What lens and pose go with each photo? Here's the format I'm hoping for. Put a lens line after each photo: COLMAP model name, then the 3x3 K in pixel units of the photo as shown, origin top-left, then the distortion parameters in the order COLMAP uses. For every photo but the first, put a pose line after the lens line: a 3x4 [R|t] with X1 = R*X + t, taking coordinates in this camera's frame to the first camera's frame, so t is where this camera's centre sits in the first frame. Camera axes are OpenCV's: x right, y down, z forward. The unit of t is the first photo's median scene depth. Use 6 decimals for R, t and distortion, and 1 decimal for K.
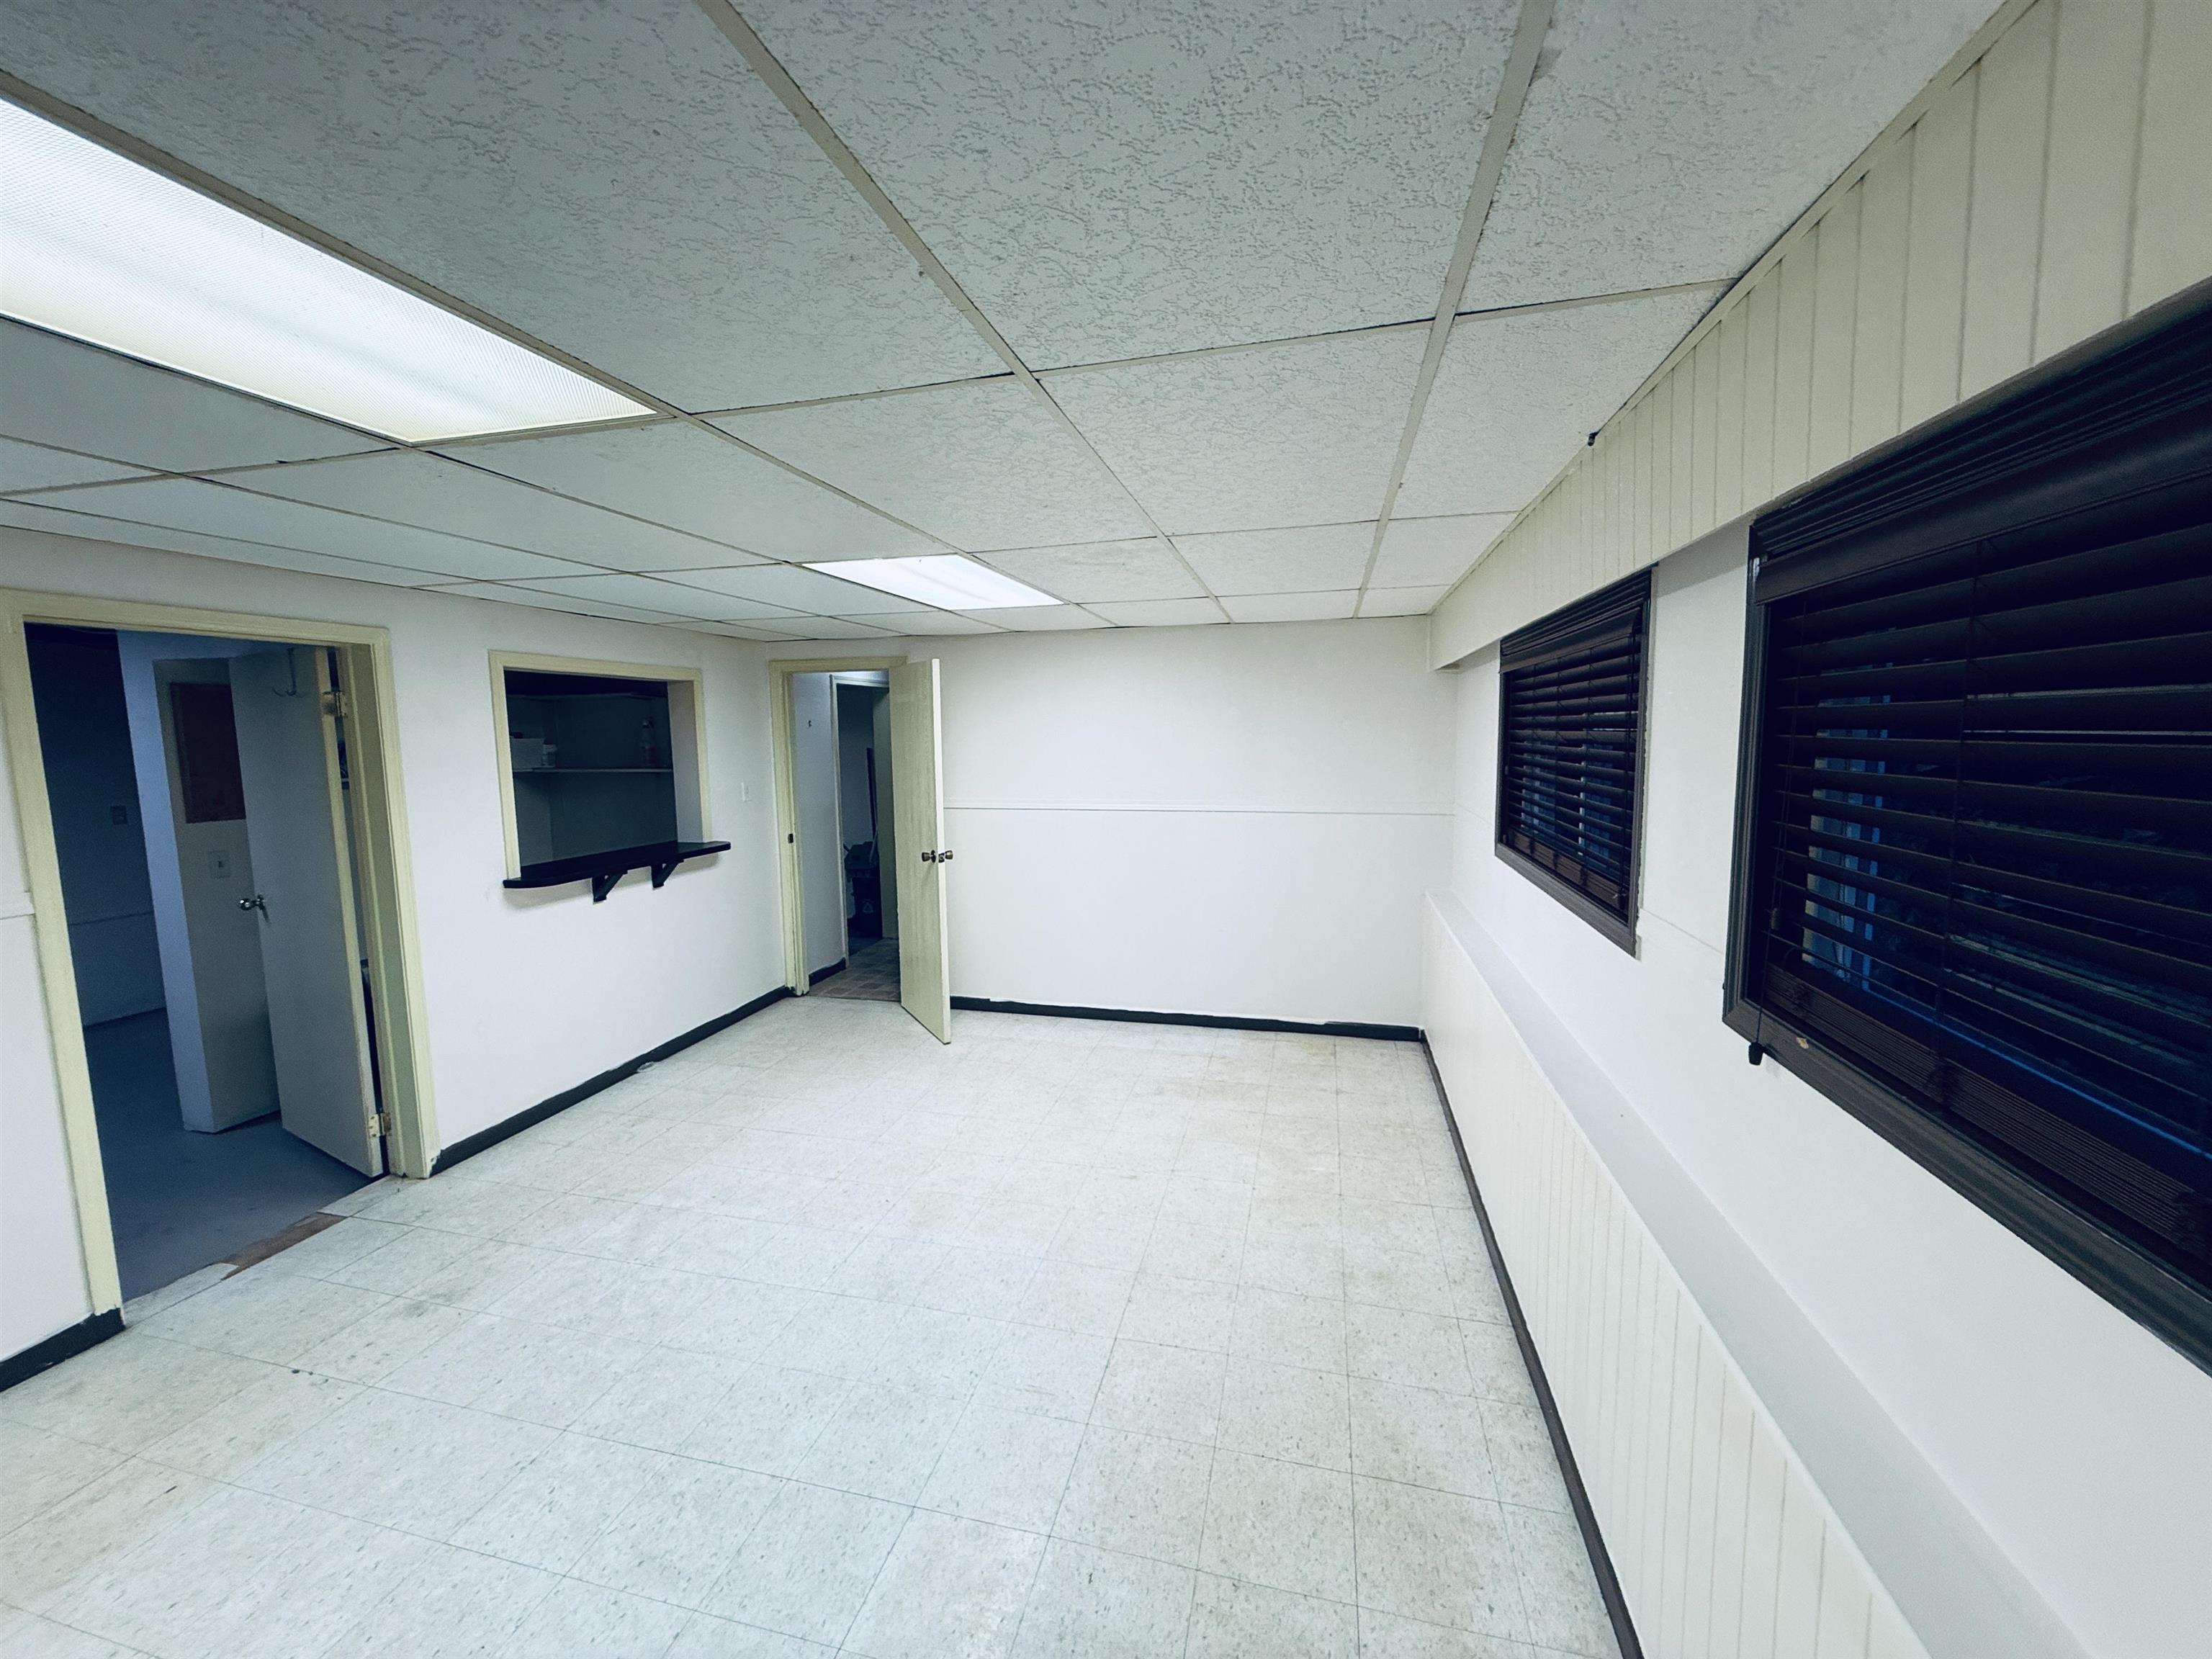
lens RADIAL K [[879.7, 0, 1104.8], [0, 879.7, 820.9], [0, 0, 1]] dist [0.003155, 0.000219]
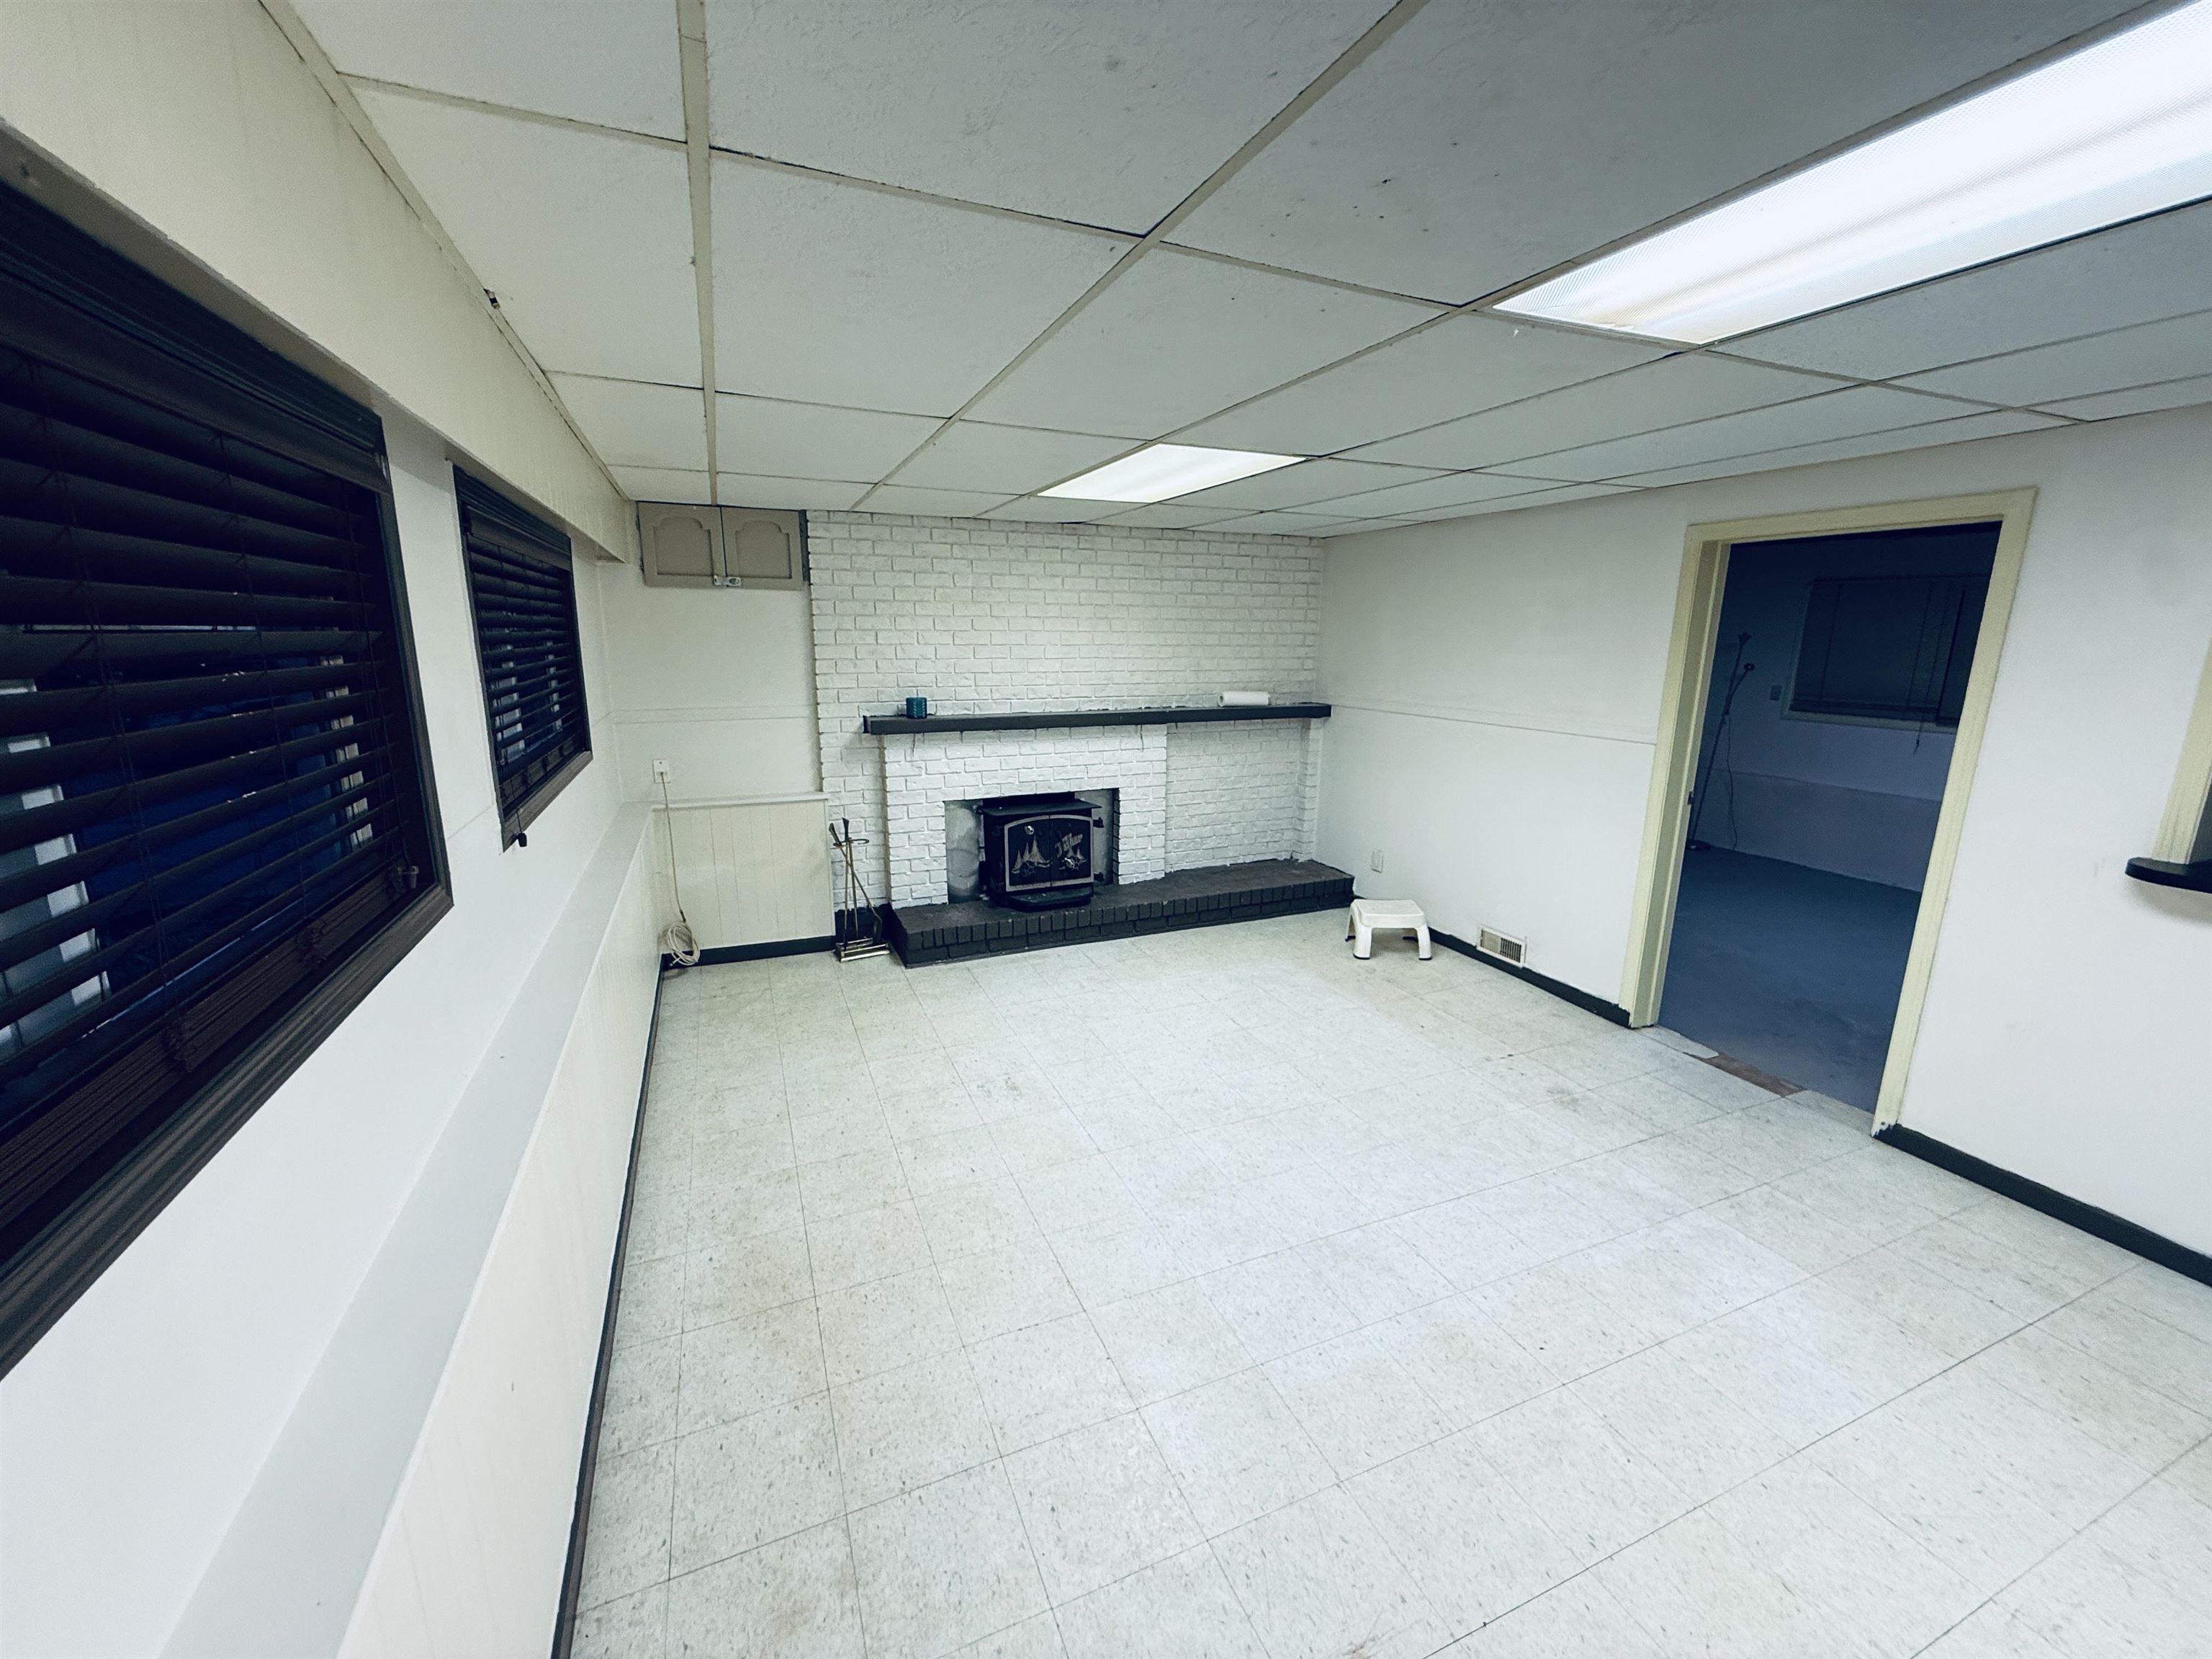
lens RADIAL K [[879.7, 0, 1102.6], [0, 879.7, 825.4], [0, 0, 1]] dist [0.003155, 0.000219]
pose [[-0.800535, 0.137459, -0.583308, 0.428105], [-0.056881, 0.951516, 0.302293, -0.154046], [0.596580, 0.275175, -0.753904, 1.453750]]
